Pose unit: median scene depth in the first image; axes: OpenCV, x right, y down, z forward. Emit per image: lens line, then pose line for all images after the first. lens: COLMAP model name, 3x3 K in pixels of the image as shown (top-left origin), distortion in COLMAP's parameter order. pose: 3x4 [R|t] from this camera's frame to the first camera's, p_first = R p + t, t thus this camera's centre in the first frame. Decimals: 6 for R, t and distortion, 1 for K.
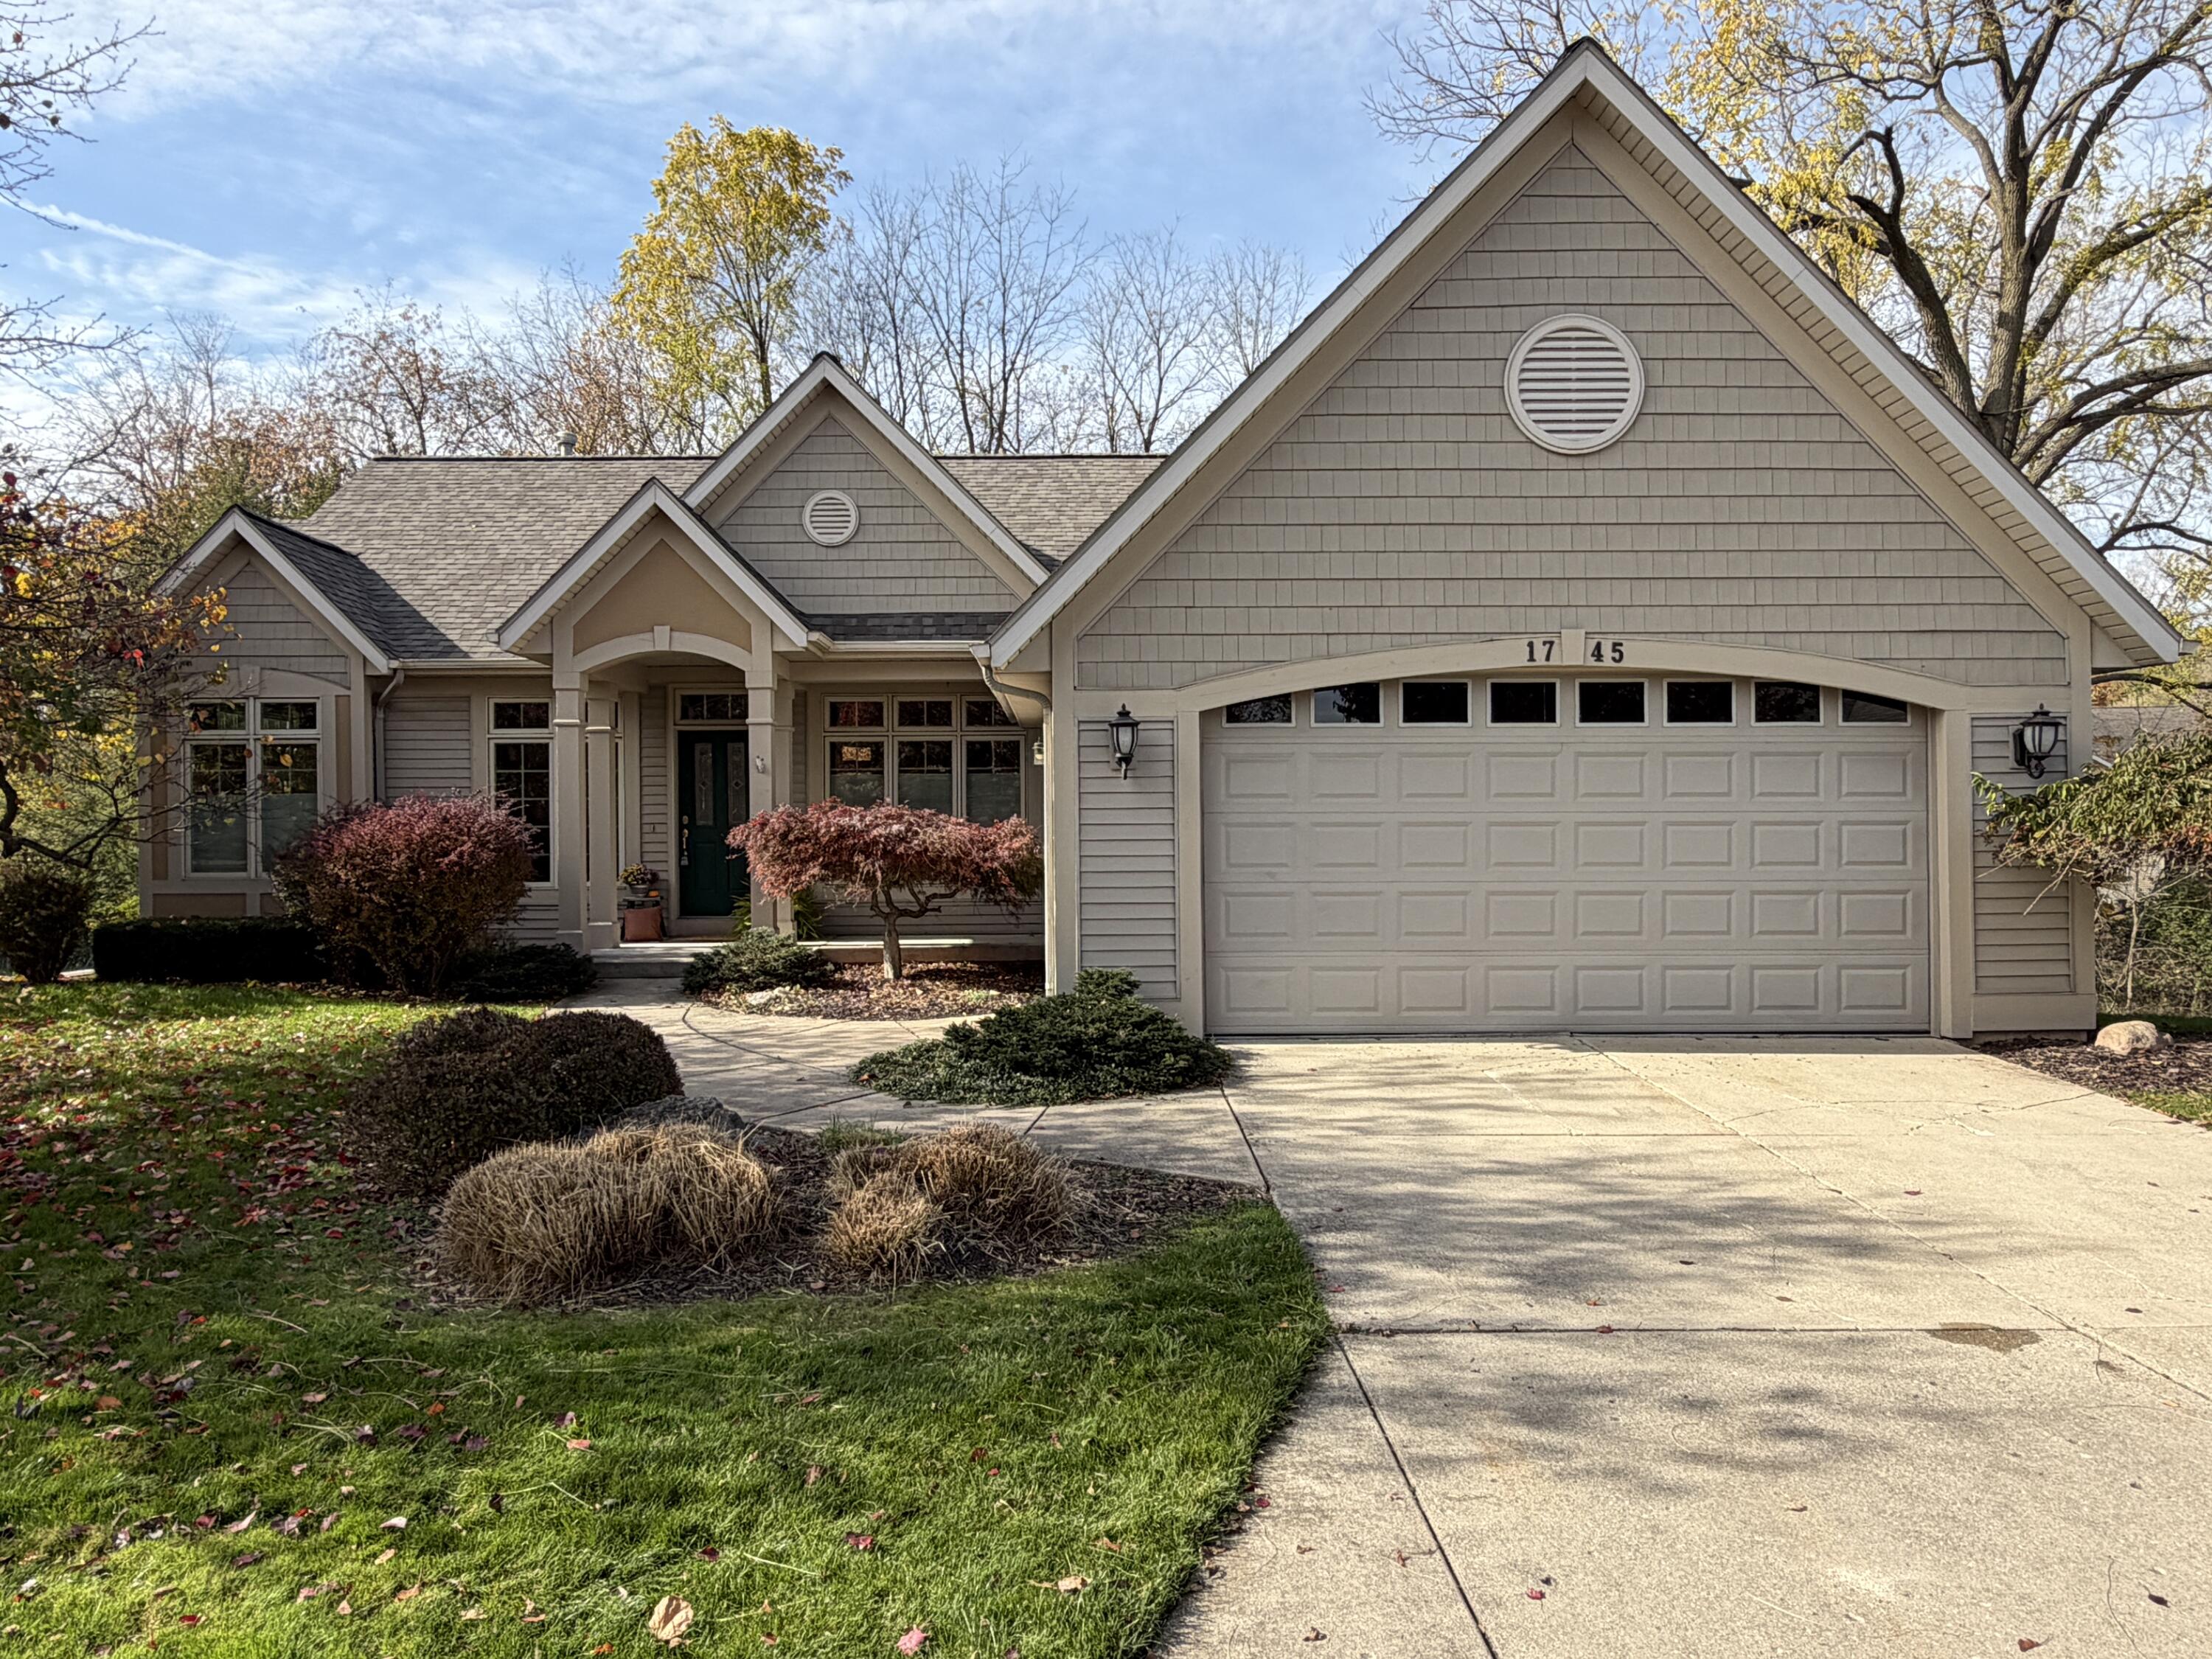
lens RADIAL K [[1547.9, 0, 1102.7], [0, 1547.9, 830.5], [0, 0, 1]] dist [-0.012441, 0.010506]
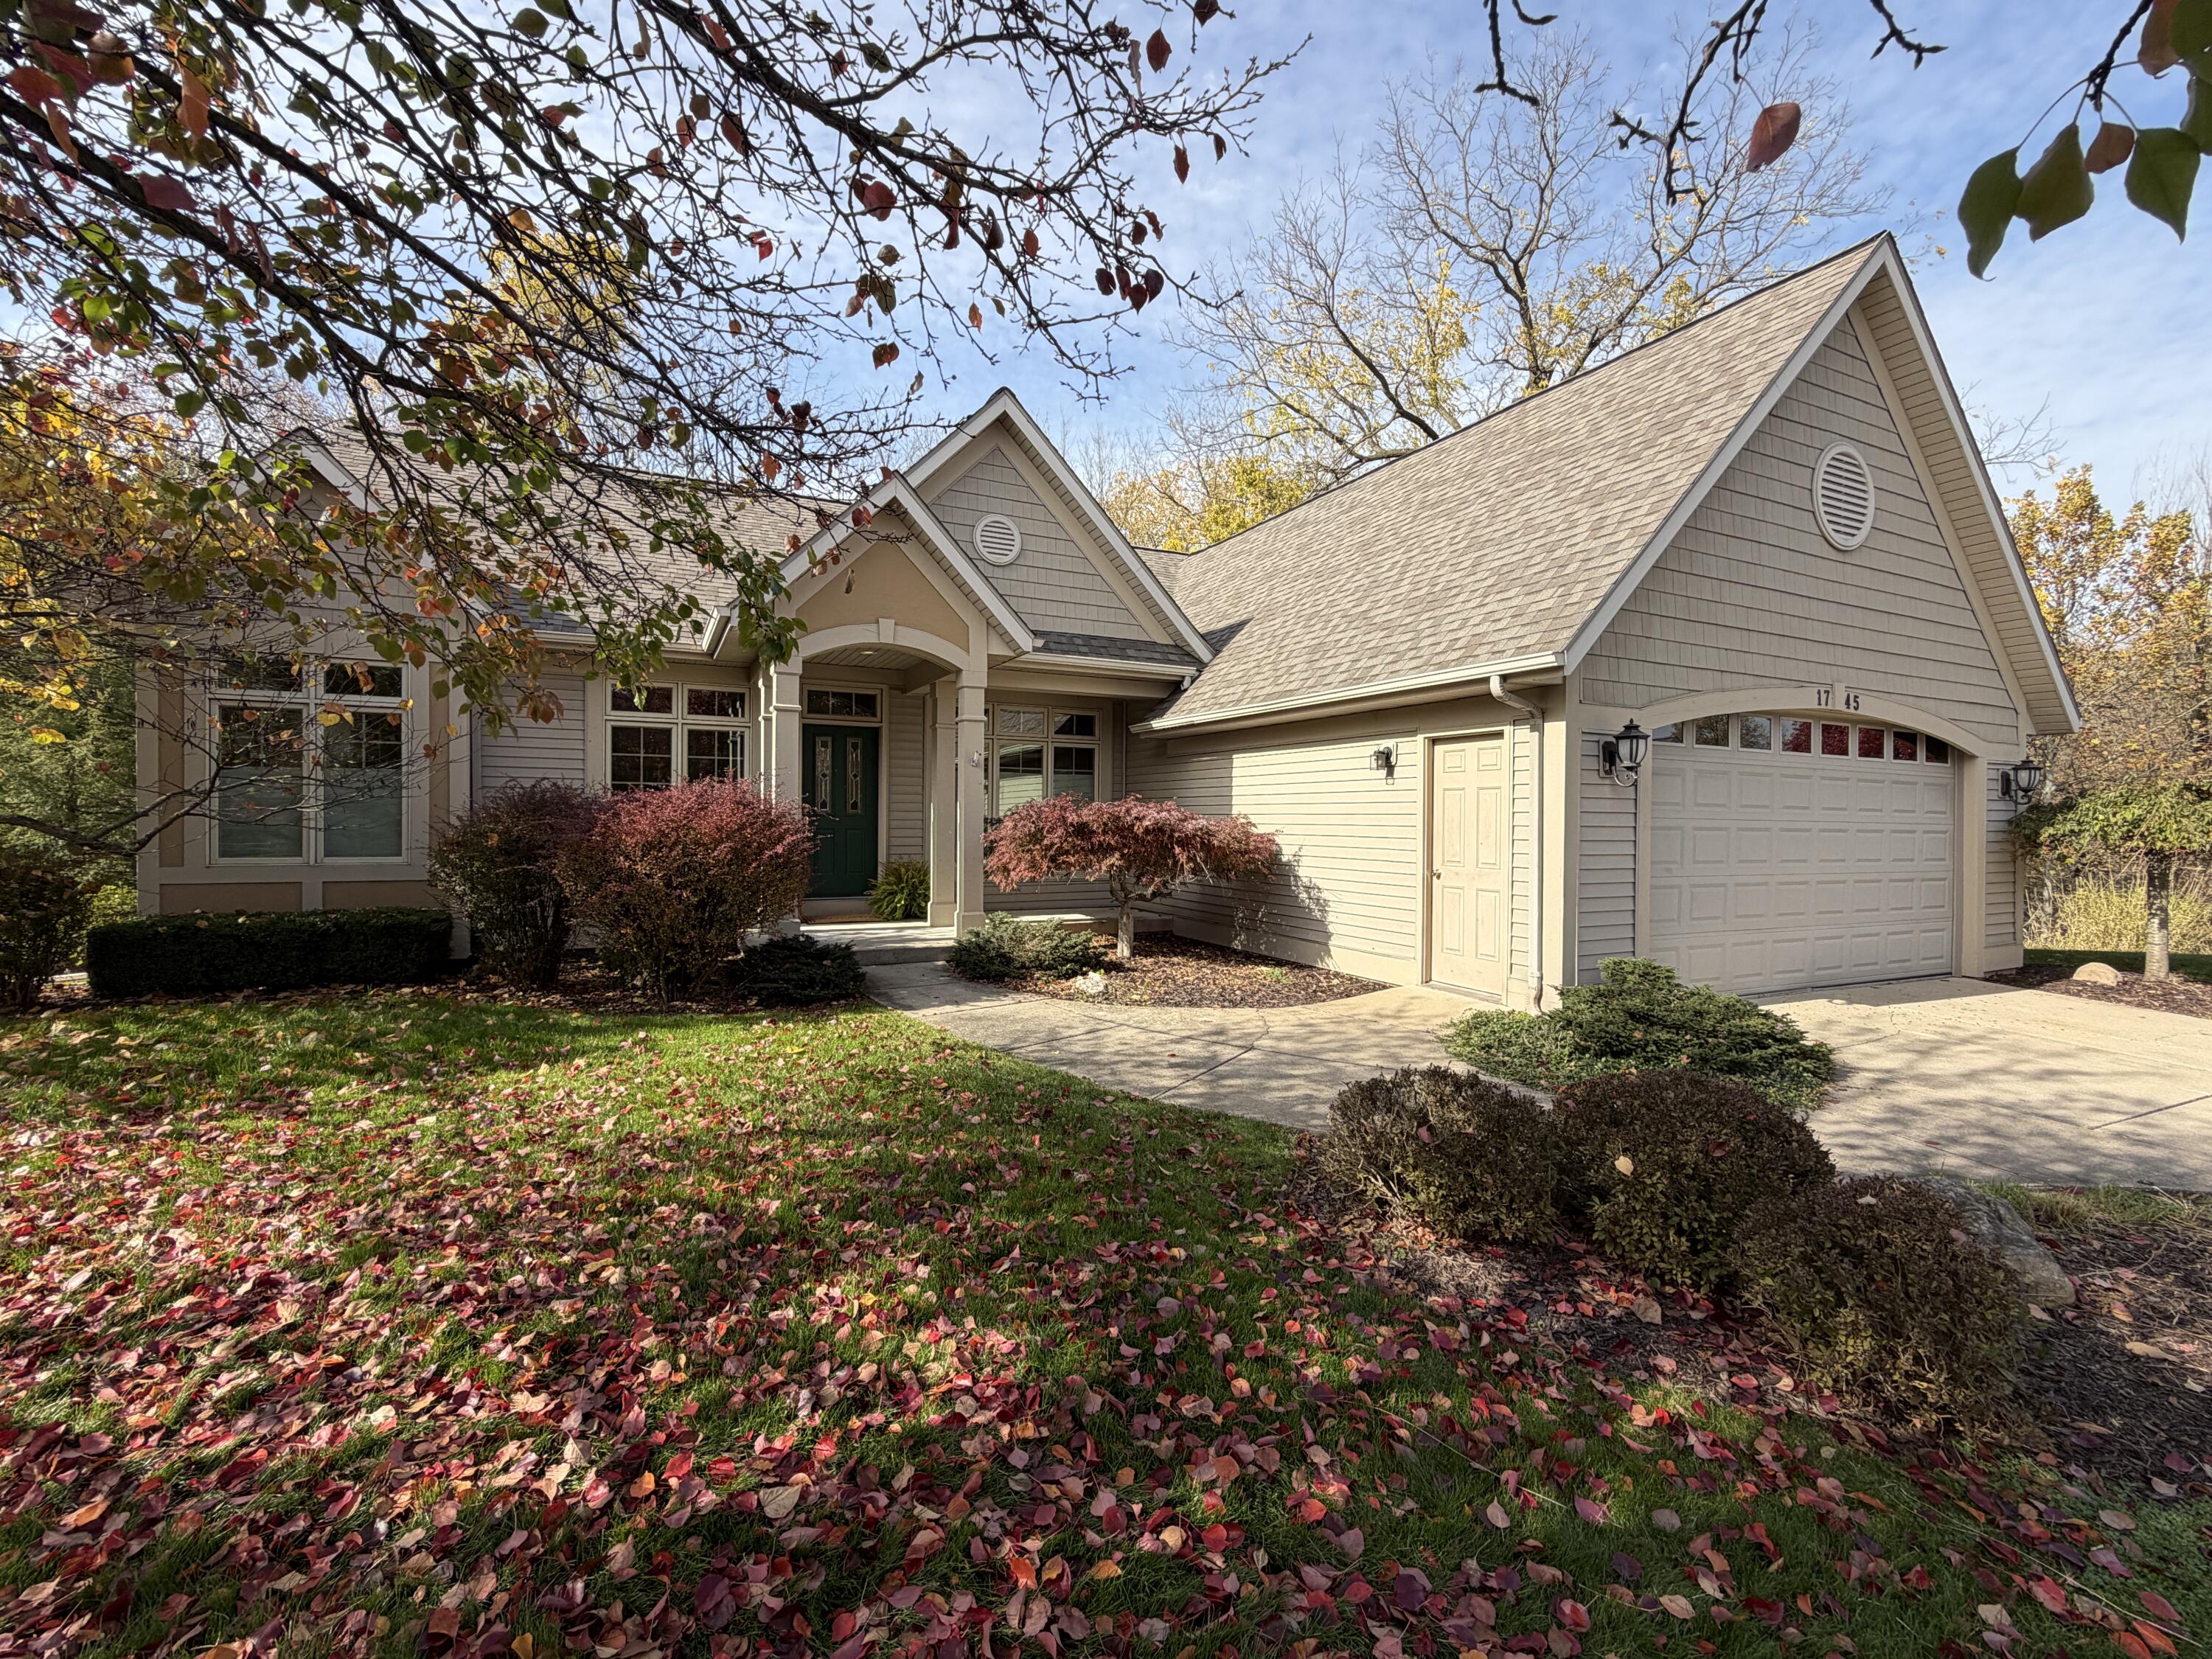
lens RADIAL K [[957.5, 0, 1109.2], [0, 957.5, 826.1], [0, 0, 1]] dist [0.000783, 0.000274]
pose [[0.905151, 0.013675, 0.424869, -0.597261], [-0.017121, 0.999844, 0.004293, -0.001257], [-0.424745, -0.011160, 0.905244, 0.518223]]
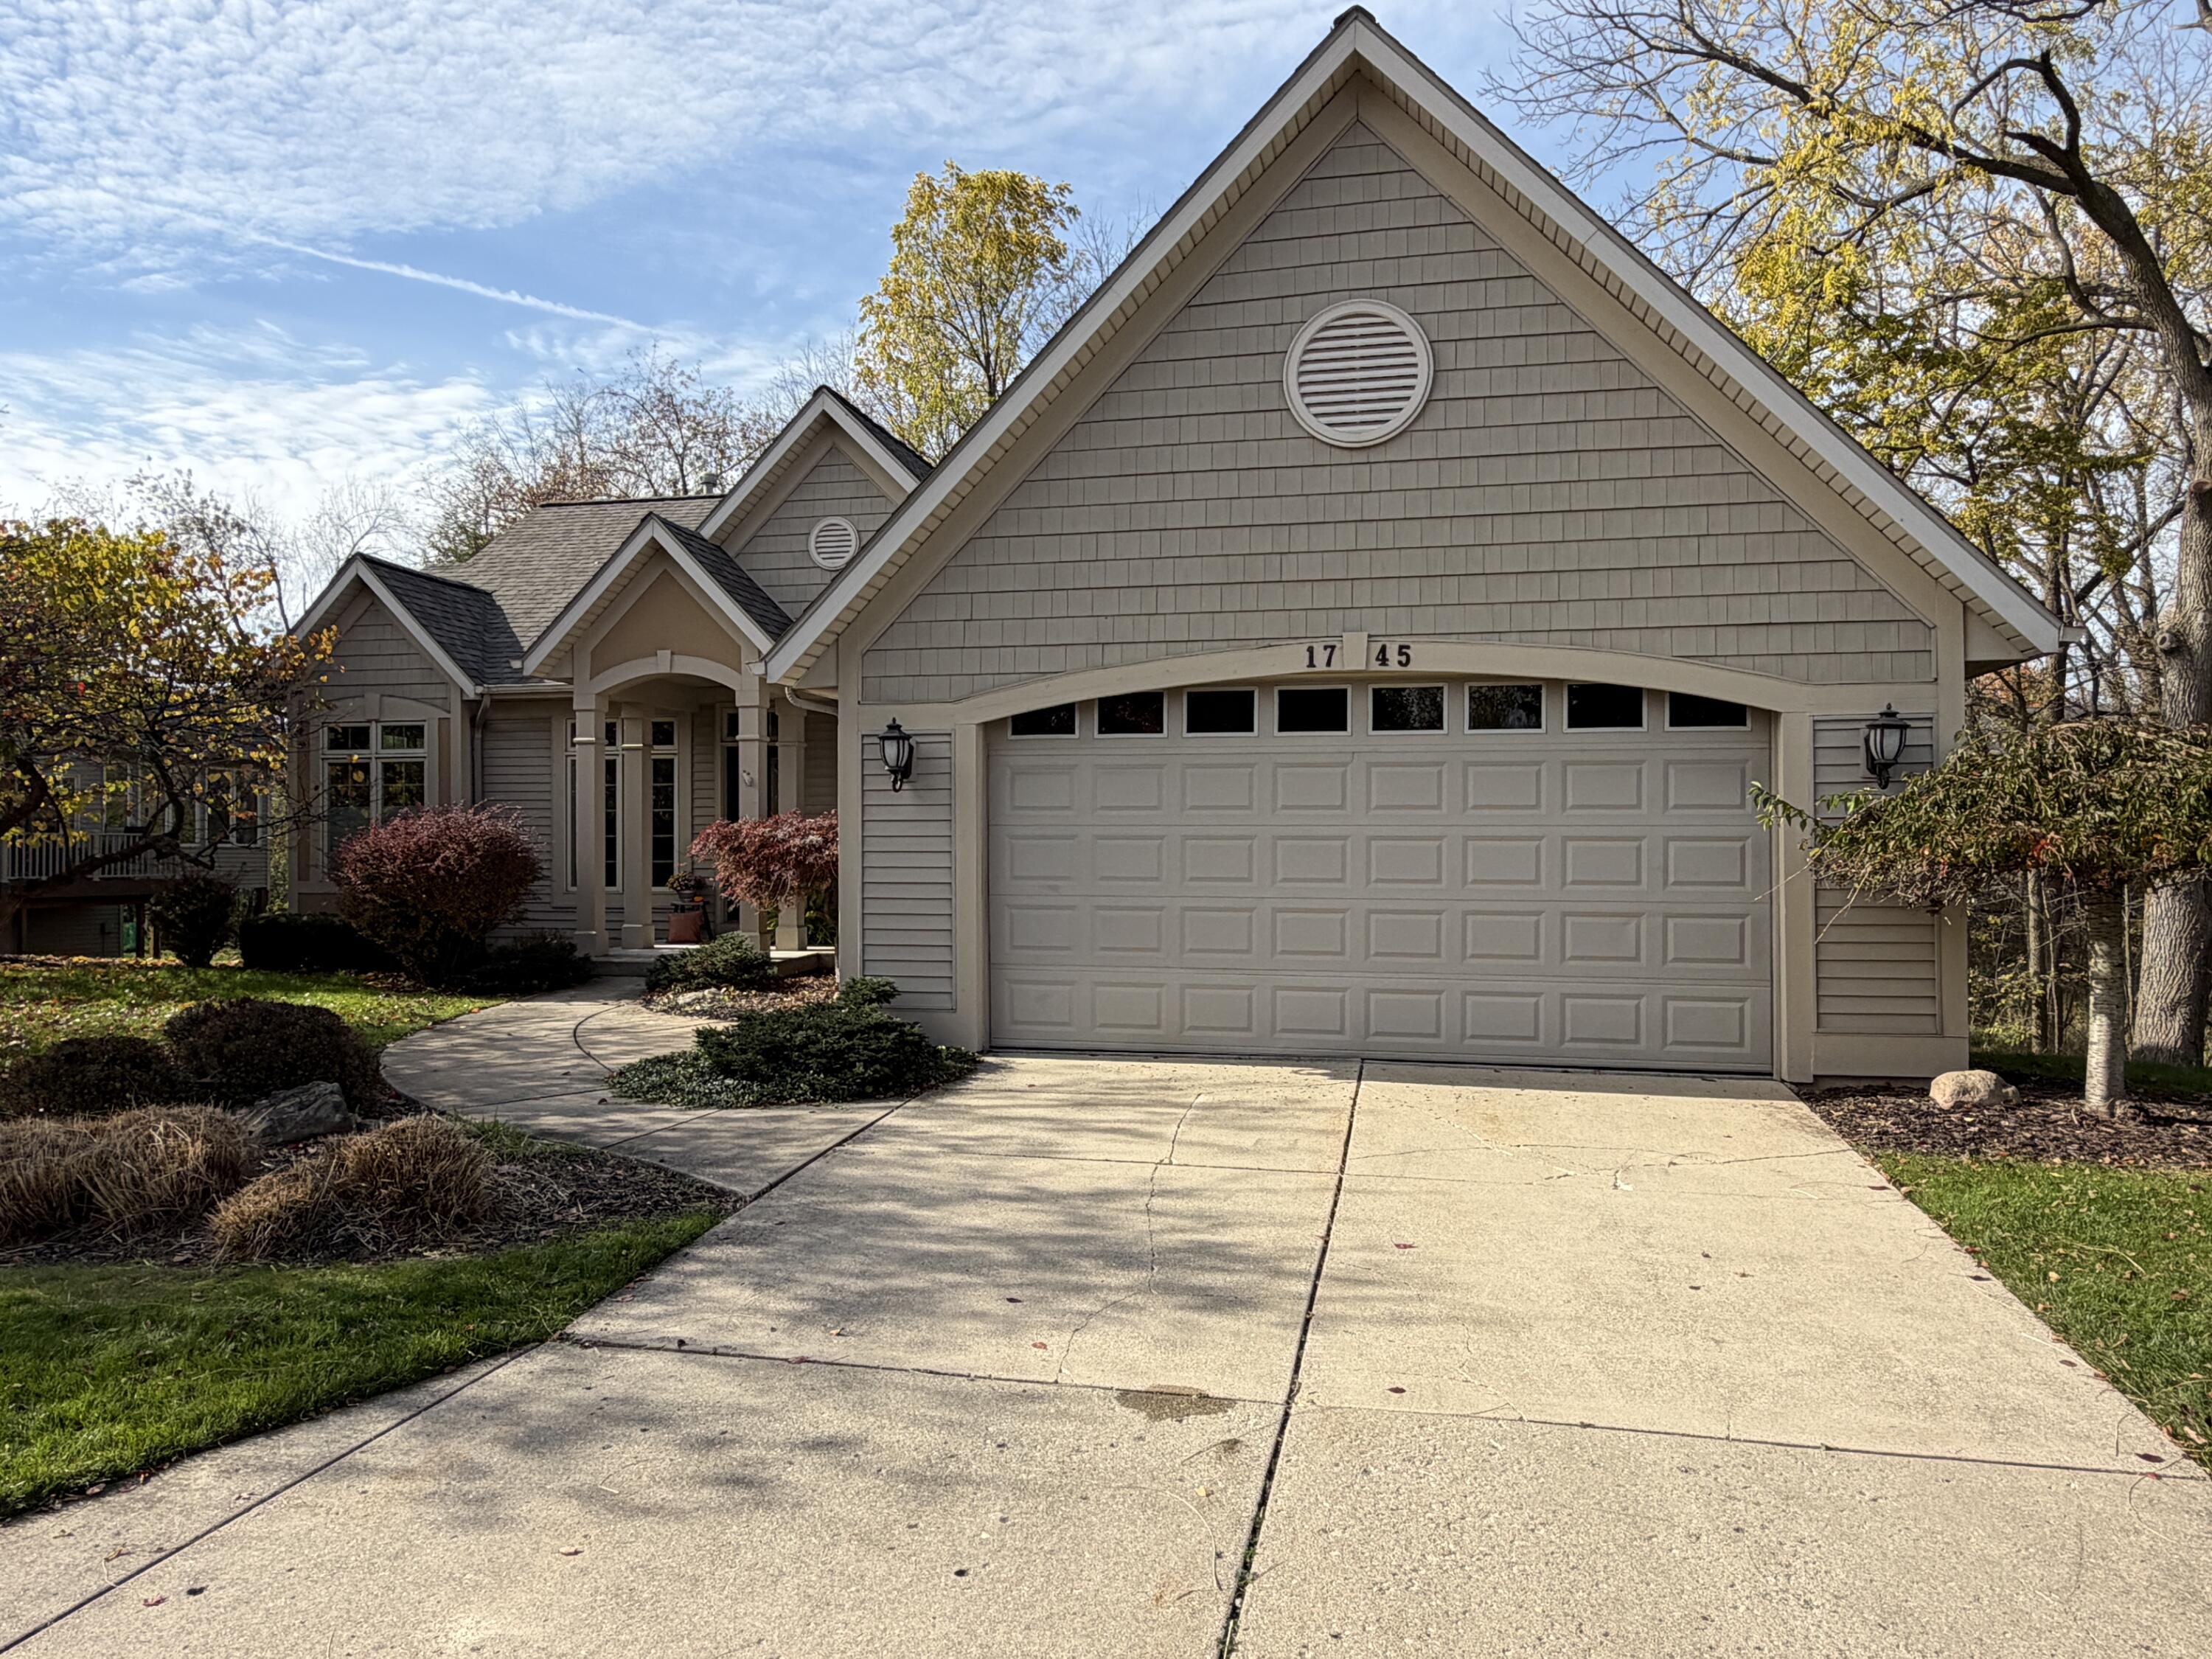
lens RADIAL K [[1523.0, 0, 1104.4], [0, 1523.0, 840.0], [0, 0, 1]] dist [-0.003750, -0.004090]
pose [[0.973164, 0.005147, -0.230056, 0.365965], [-0.005242, 0.999986, 0.000200, -0.002559], [0.230054, 0.001011, 0.973177, 0.057147]]
